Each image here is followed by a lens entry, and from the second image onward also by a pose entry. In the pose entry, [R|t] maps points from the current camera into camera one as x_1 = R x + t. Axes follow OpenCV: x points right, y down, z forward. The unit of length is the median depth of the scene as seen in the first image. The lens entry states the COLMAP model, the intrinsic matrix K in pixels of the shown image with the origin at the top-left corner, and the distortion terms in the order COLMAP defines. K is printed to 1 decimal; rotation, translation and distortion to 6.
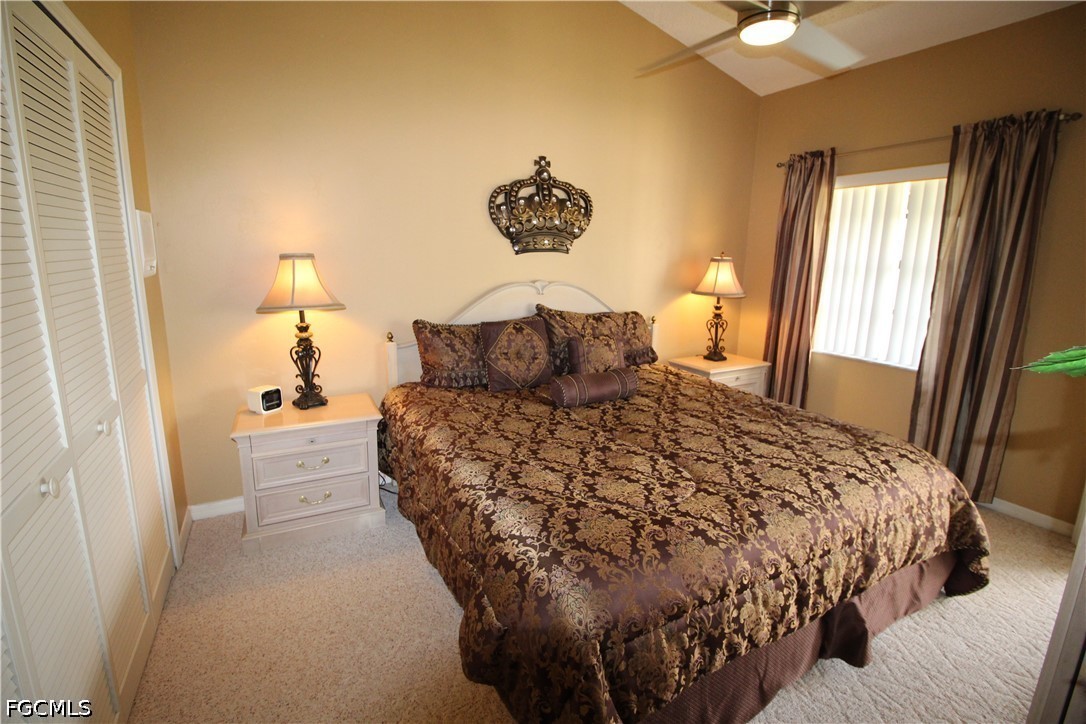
lens RADIAL K [[500.6, 0, 543.9], [0, 500.6, 353.4], [0, 0, 1]] dist [-0.000227, -0.012702]
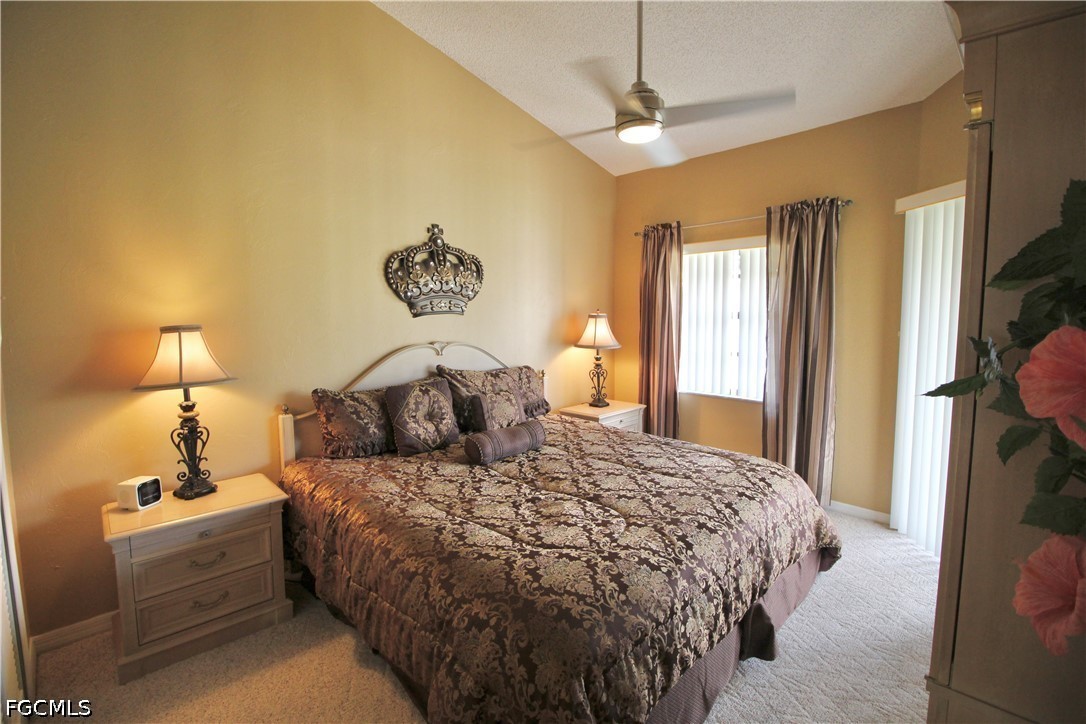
lens RADIAL K [[500.6, 0, 543.8], [0, 500.6, 354.1], [0, 0, 1]] dist [-0.000227, -0.012702]
pose [[0.959754, -0.051394, 0.276100, -0.115750], [0.080783, 0.992084, -0.096141, -0.007641], [-0.268974, 0.114576, 0.956308, -0.039527]]
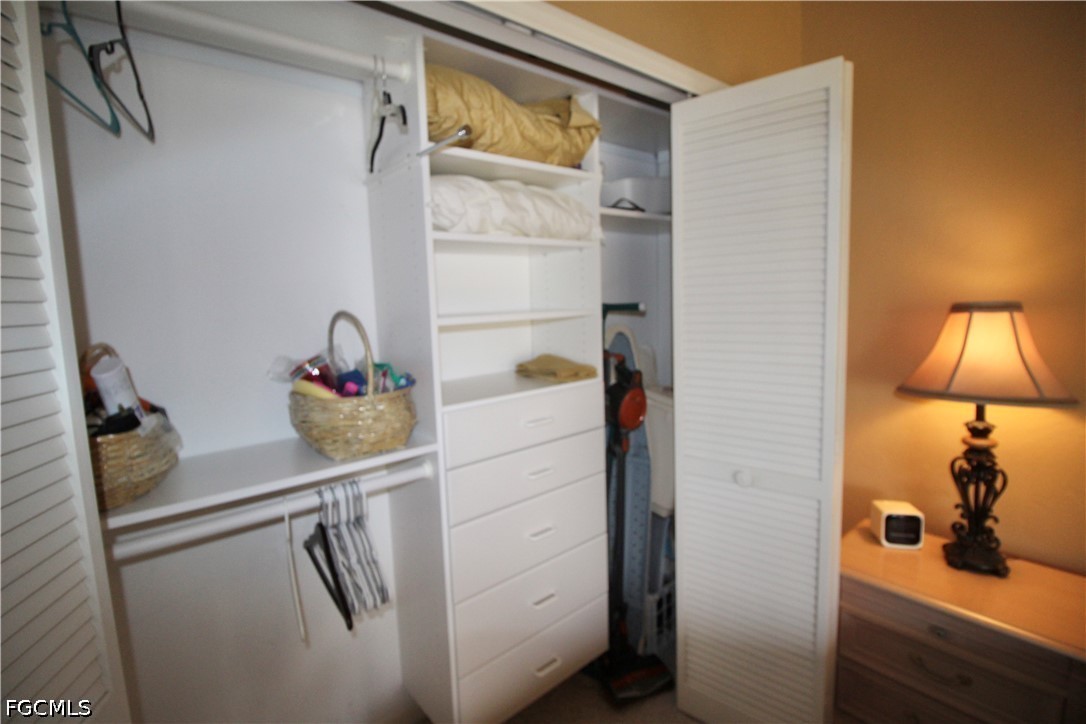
lens RADIAL K [[500.6, 0, 545.0], [0, 500.6, 359.0], [0, 0, 1]] dist [-0.000227, -0.012702]
pose [[0.210653, 0.100632, -0.972368, -0.047535], [-0.151999, 0.985961, 0.069109, -0.098648], [0.965672, 0.133241, 0.222992, 0.403789]]
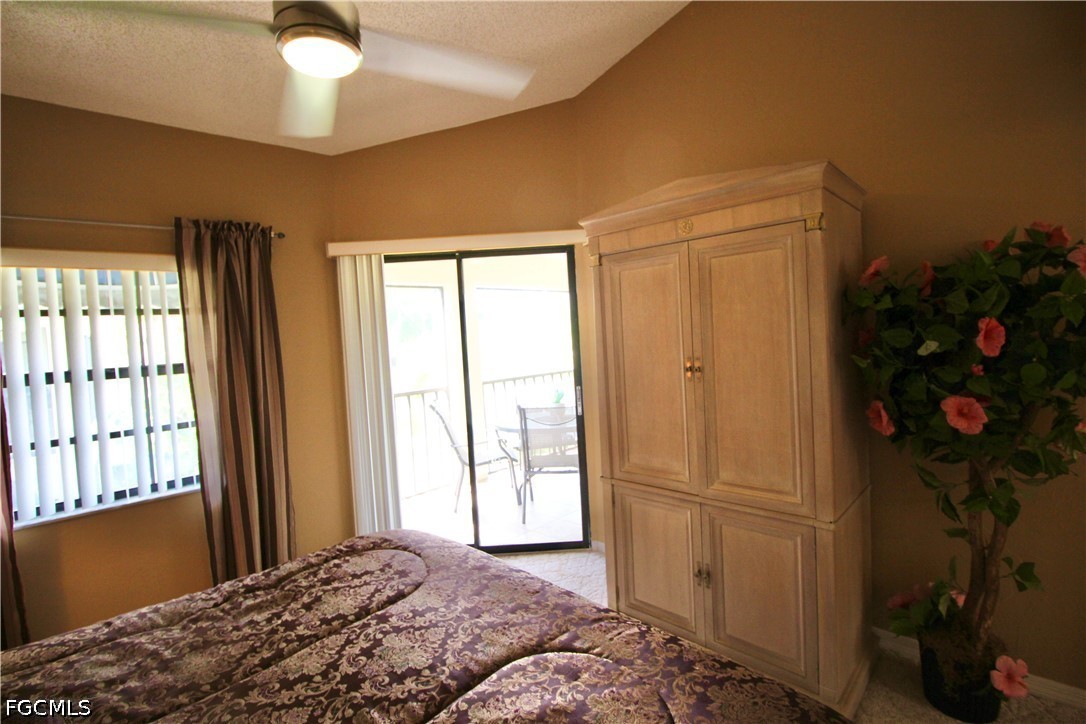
lens RADIAL K [[500.6, 0, 533.6], [0, 500.6, 359.3], [0, 0, 1]] dist [-0.000227, -0.012702]
pose [[-0.282548, -0.046872, 0.958107, -0.282158], [0.243771, 0.962507, 0.118976, -0.185987], [-0.927762, 0.267176, -0.260528, 0.822664]]
